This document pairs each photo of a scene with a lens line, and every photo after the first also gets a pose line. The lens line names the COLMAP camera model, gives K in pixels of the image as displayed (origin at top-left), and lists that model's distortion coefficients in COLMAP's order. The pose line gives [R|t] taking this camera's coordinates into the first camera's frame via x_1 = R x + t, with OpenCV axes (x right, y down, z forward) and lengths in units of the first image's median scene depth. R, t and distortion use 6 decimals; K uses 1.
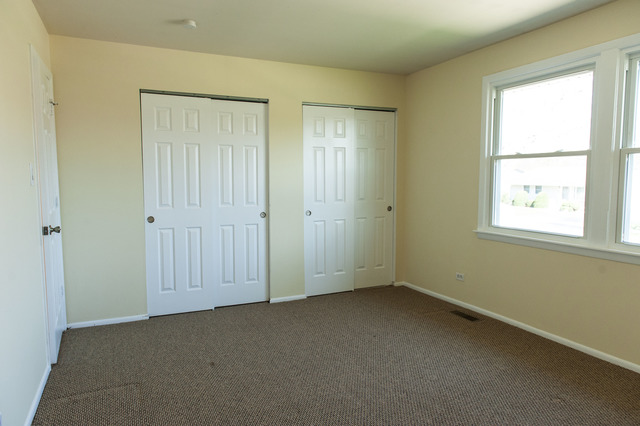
lens RADIAL K [[429.3, 0, 320.0], [0, 429.3, 213.0], [0, 0, 1]] dist [-0.000059, -0.002758]
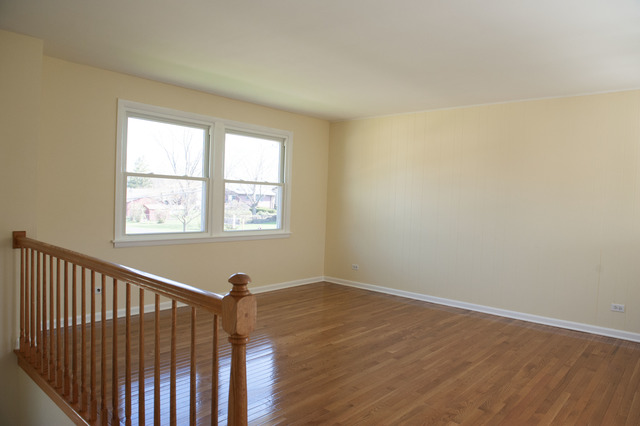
lens RADIAL K [[429.3, 0, 320.0], [0, 429.3, 213.0], [0, 0, 1]] dist [-0.000059, -0.002758]
pose [[-0.385389, -0.033911, 0.922131, -0.834998], [0.047549, 0.997267, 0.056546, -0.066960], [-0.921528, 0.065639, -0.382724, 0.977719]]
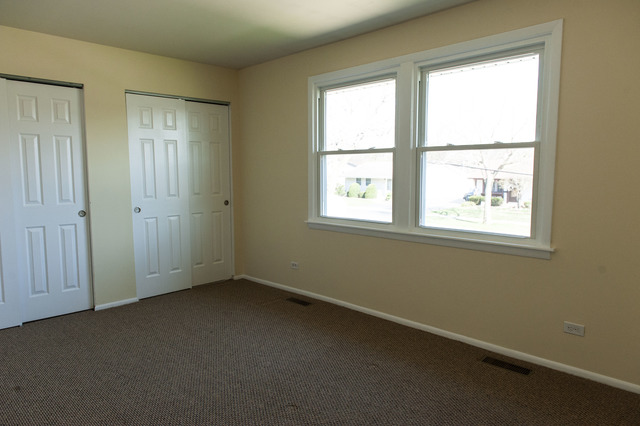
lens RADIAL K [[429.3, 0, 320.0], [0, 429.3, 213.0], [0, 0, 1]] dist [-0.000059, -0.002758]
pose [[0.936977, -0.034711, 0.347662, 0.024128], [0.029569, 0.999361, 0.020087, -0.000122], [-0.348137, -0.008541, 0.937405, -0.013520]]
